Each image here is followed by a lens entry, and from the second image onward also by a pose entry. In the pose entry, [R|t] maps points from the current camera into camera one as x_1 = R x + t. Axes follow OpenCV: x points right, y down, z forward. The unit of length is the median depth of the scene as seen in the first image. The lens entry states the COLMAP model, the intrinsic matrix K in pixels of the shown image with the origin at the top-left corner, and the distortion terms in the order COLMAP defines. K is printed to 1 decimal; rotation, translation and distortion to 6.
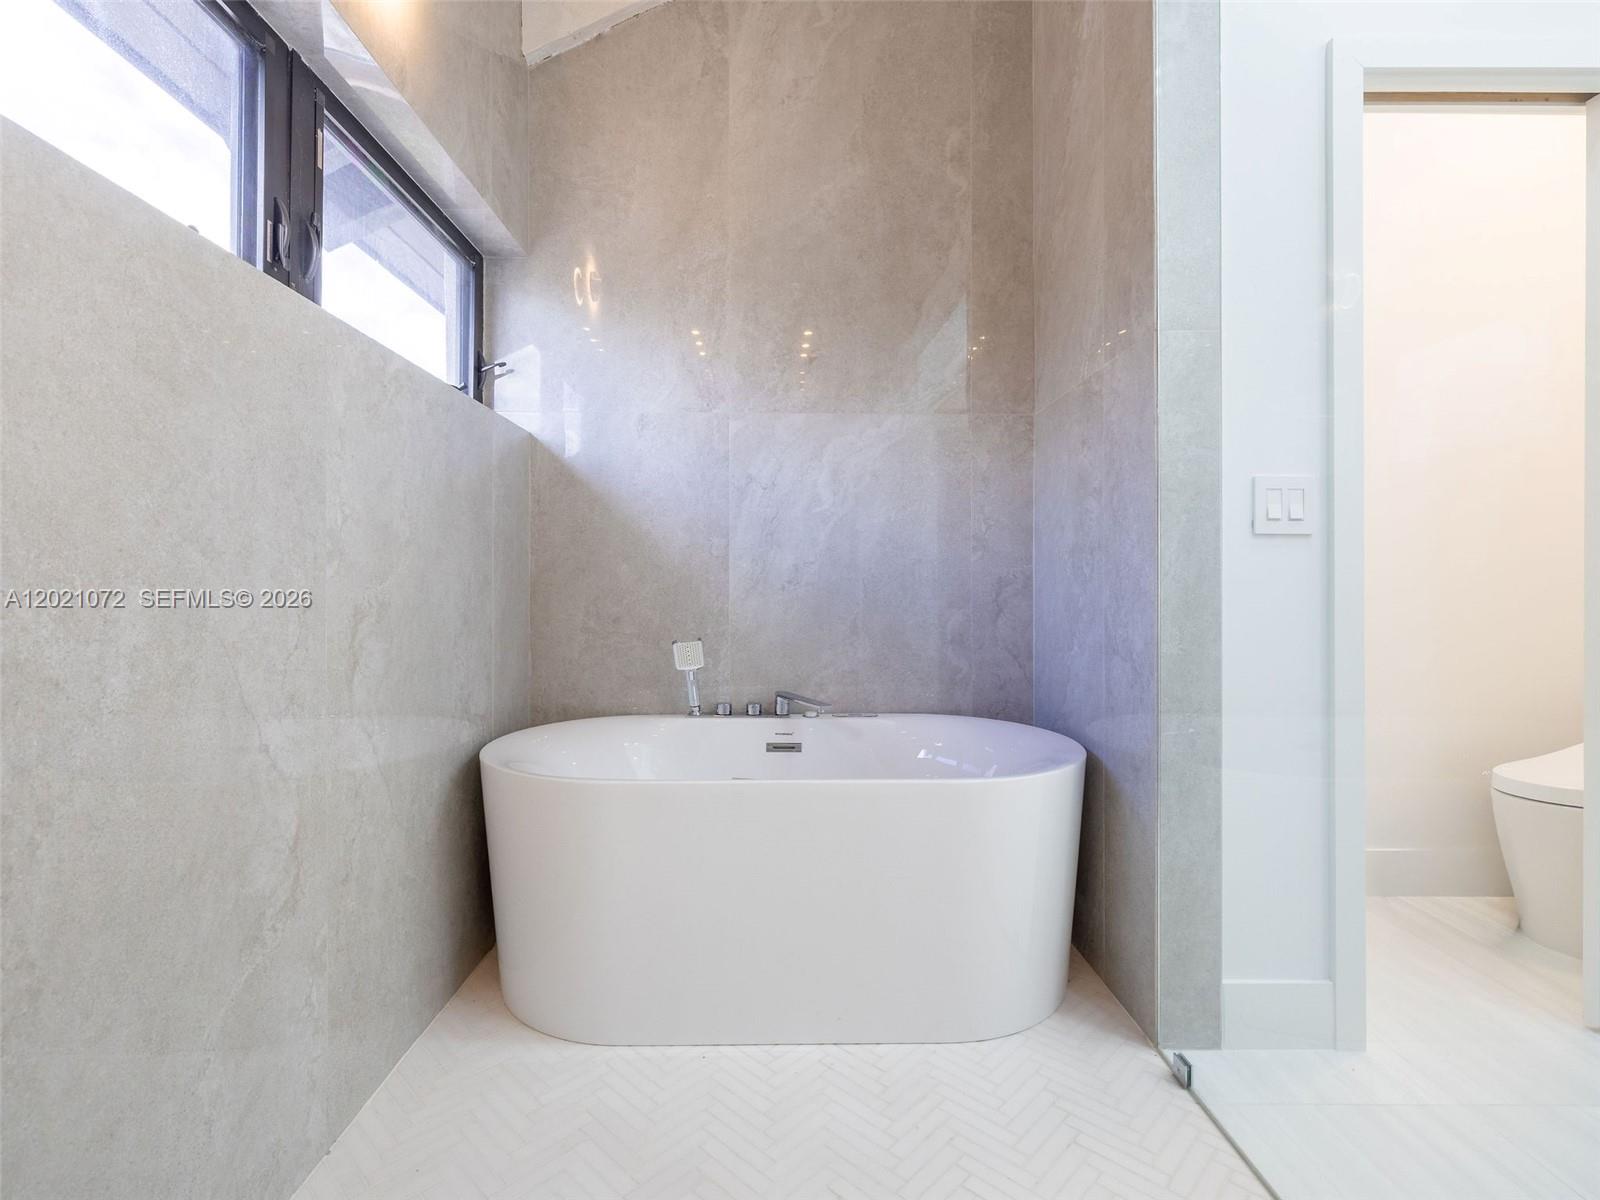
lens RADIAL K [[775.3, 0, 796.2], [0, 775.3, 581.0], [0, 0, 1]] dist [-0.003477, 0.002438]
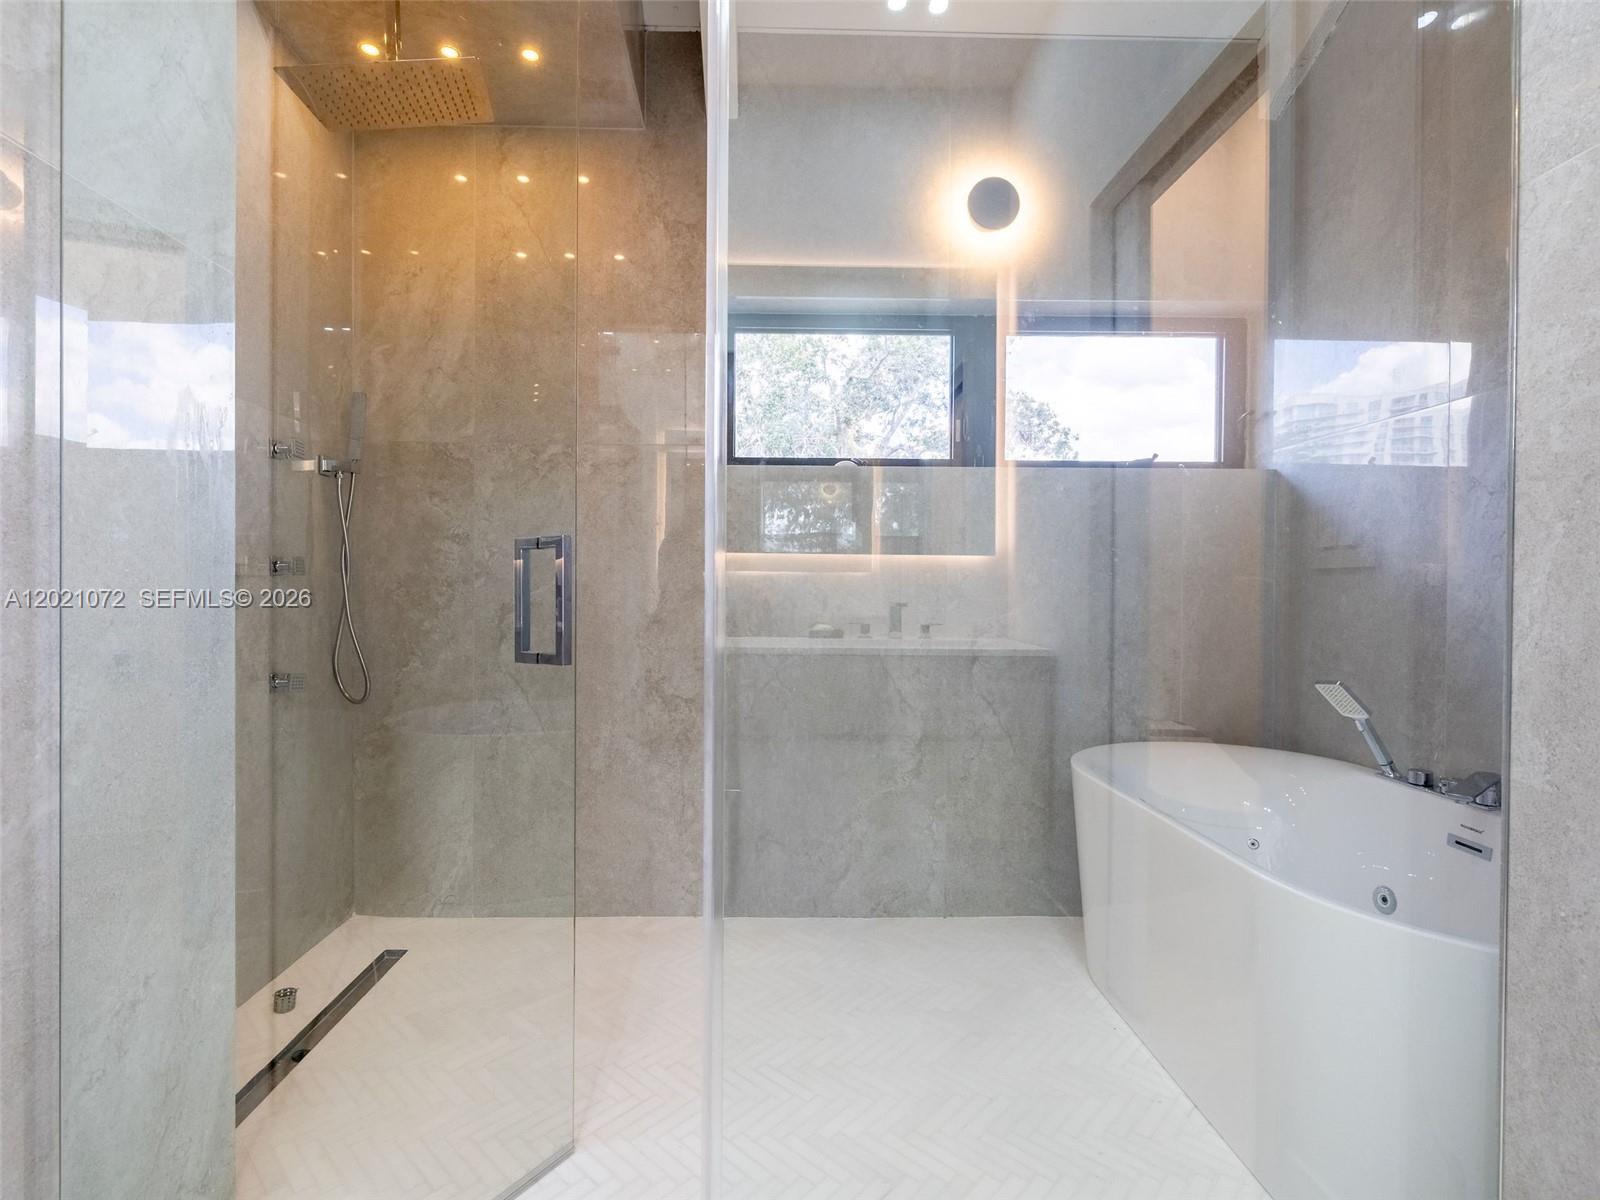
lens RADIAL K [[775.3, 0, 793.0], [0, 775.3, 596.7], [0, 0, 1]] dist [-0.003477, 0.002438]
pose [[0.014529, 0.007799, -0.999864, 2.371710], [-0.002850, 0.999966, 0.007758, -0.091655], [0.999890, 0.002736, 0.014551, 1.146458]]
